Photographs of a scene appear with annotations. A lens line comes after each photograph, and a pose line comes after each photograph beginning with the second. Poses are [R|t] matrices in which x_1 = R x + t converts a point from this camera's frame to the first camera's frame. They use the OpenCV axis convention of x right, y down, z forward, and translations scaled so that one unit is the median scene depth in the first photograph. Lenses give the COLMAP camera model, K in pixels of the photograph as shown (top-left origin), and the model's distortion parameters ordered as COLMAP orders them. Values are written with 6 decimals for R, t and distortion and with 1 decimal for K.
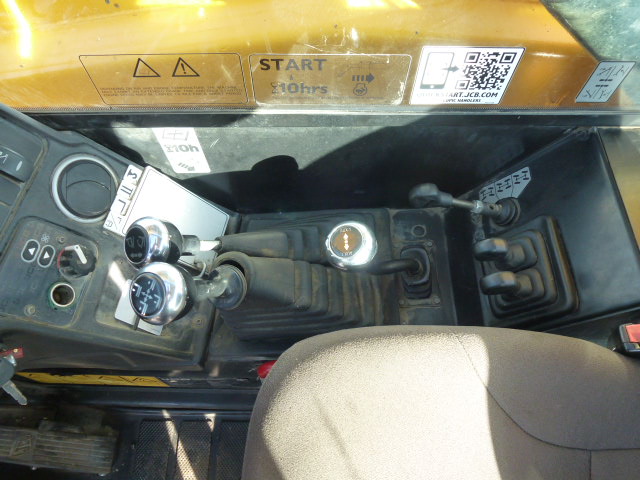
lens RADIAL K [[449.8, 0, 320.0], [0, 449.8, 240.0], [0, 0, 1]] dist [-0.062358, 0.006706]
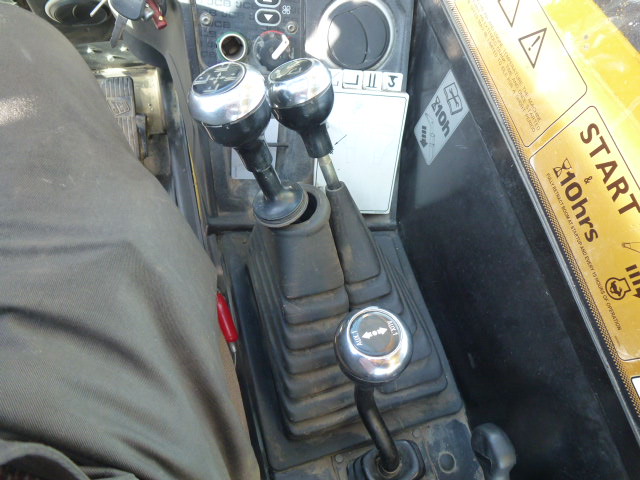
lens RADIAL K [[449.8, 0, 322.5], [0, 449.8, 238.3], [0, 0, 1]] dist [-0.062358, 0.006706]
pose [[0.245843, 0.906179, -0.344093, 0.114697], [-0.942546, 0.306327, 0.133304, -0.043705], [0.226203, 0.291552, 0.929425, 0.269474]]
